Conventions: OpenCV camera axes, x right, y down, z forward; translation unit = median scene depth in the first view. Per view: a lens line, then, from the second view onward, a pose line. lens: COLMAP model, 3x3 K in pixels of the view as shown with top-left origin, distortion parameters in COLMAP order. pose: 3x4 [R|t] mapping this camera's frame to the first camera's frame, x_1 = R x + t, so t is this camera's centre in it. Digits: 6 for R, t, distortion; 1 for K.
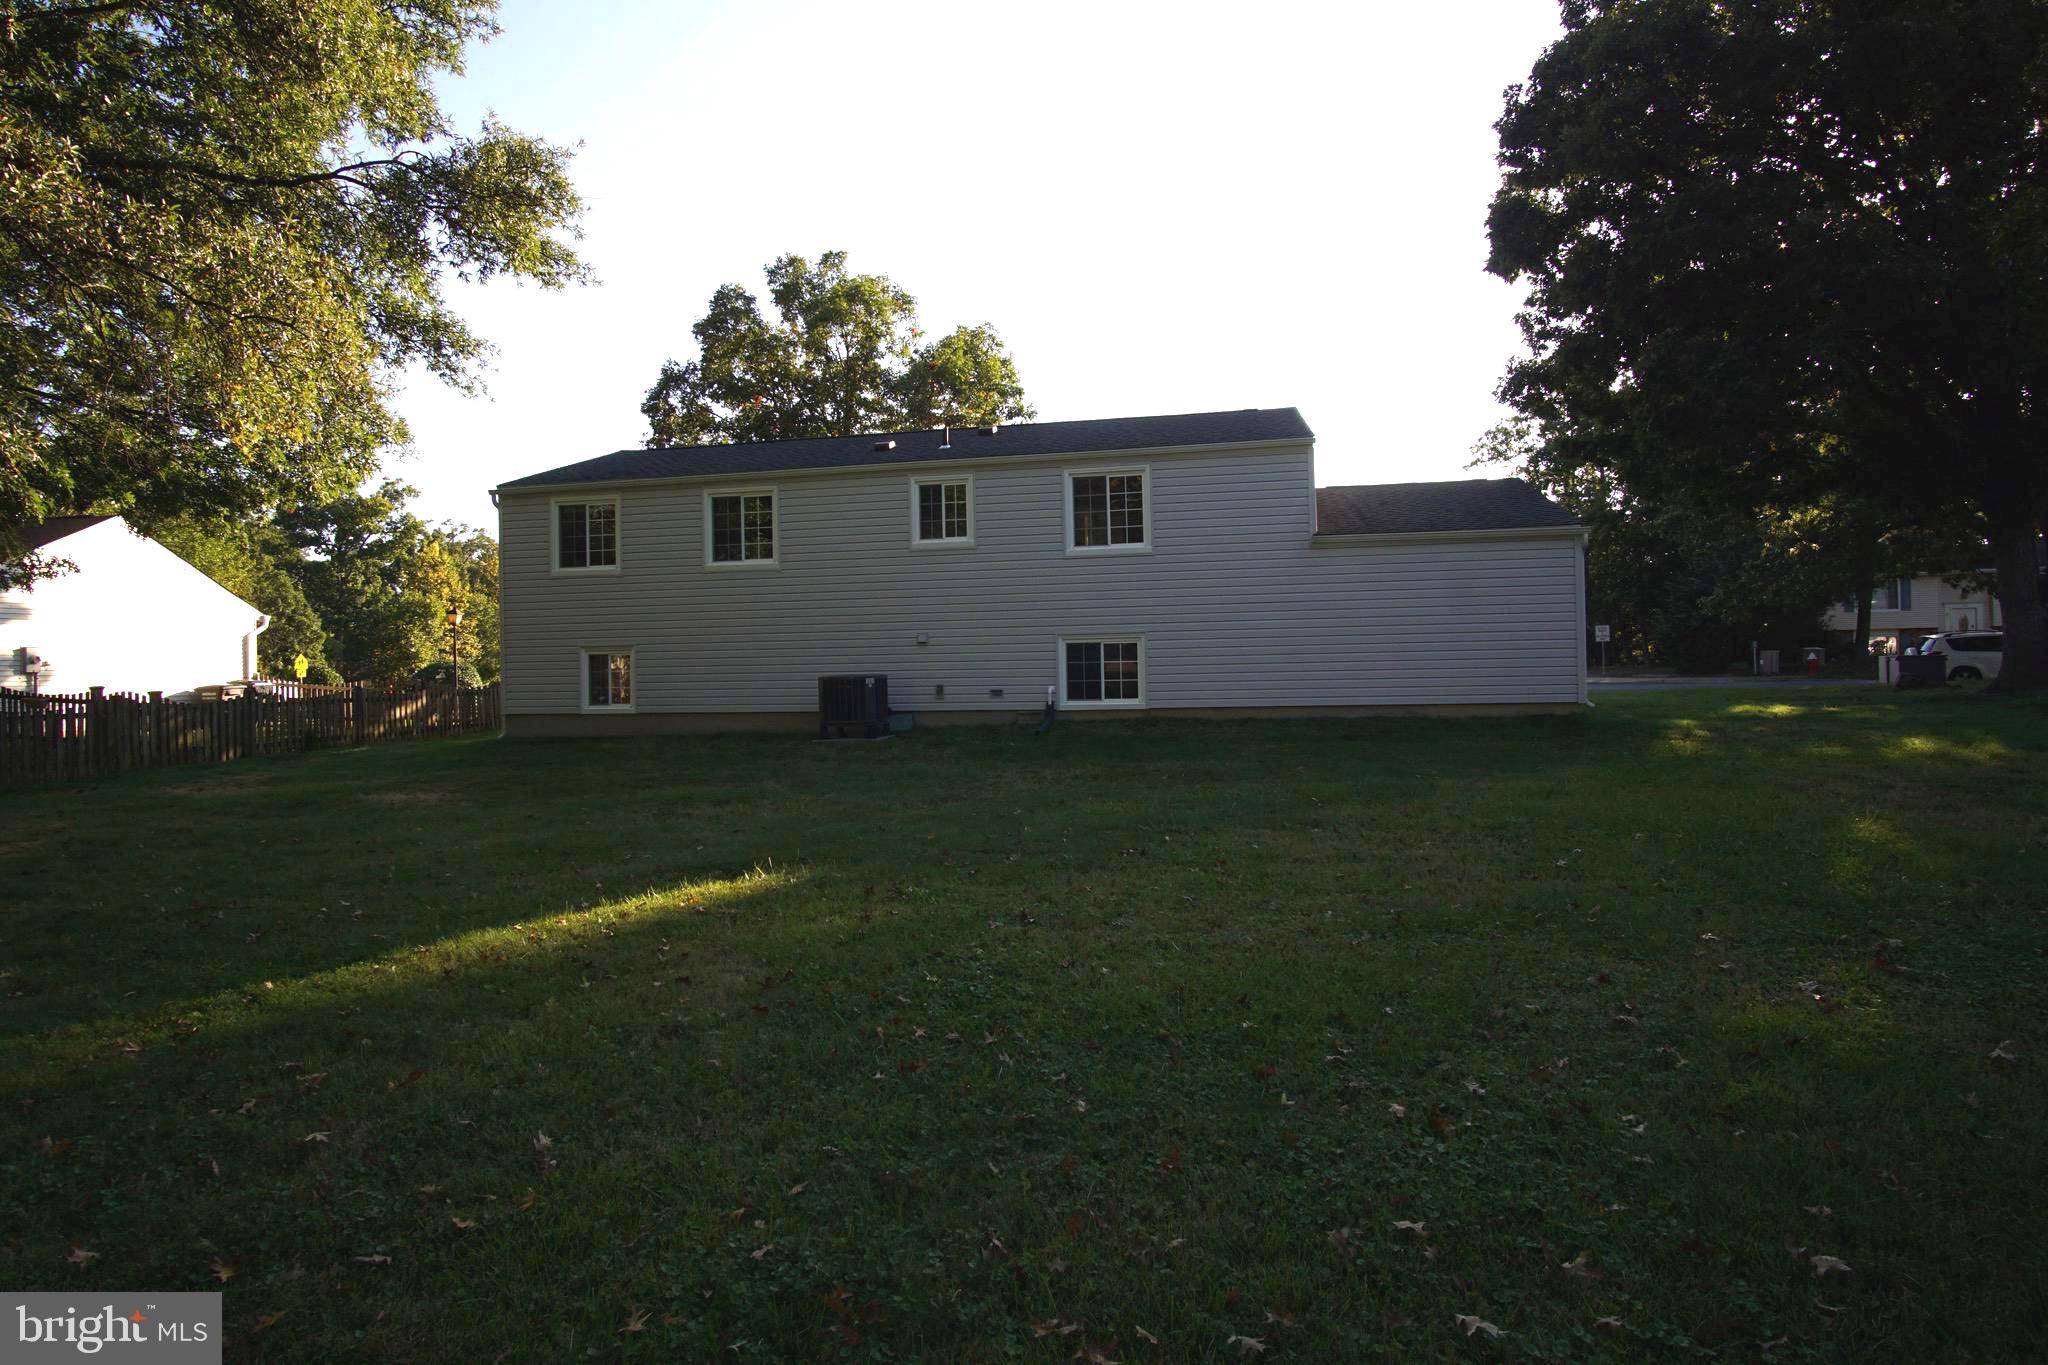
lens RADIAL K [[958.5, 0, 1024.0], [0, 958.5, 682.5], [0, 0, 1]] dist [-0.000135, -0.000005]
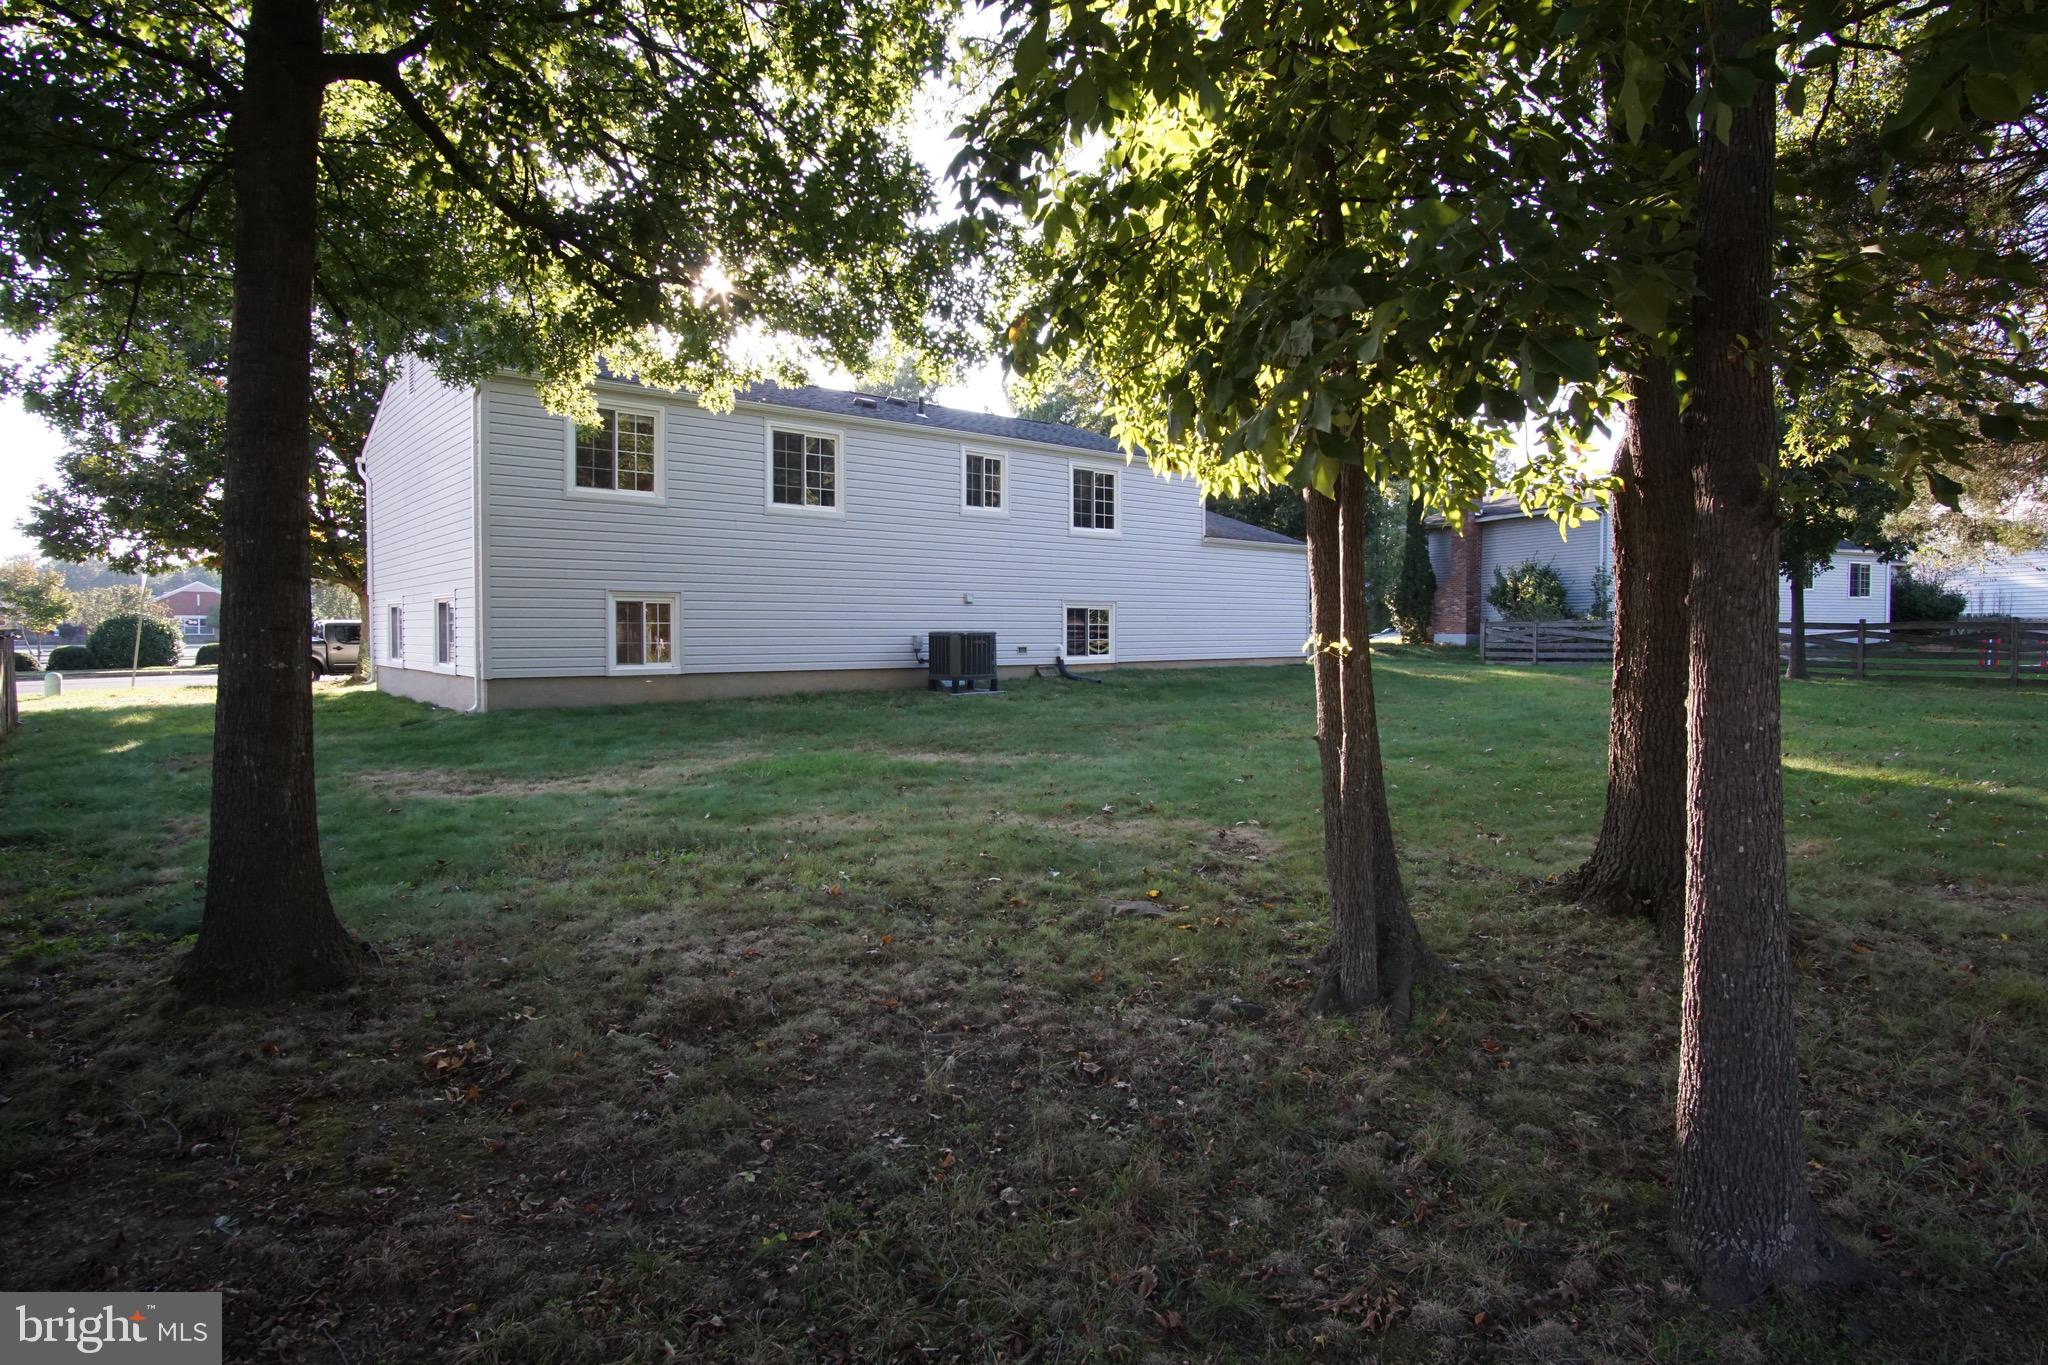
lens RADIAL K [[1075.3, 0, 1024.0], [0, 1075.3, 682.5], [0, 0, 1]] dist [-0.000182, 0.000029]
pose [[0.644114, -0.019654, 0.764677, -1.007868], [-0.000973, 0.999648, 0.026513, 0.016473], [-0.764929, -0.017821, 0.643868, 0.180424]]
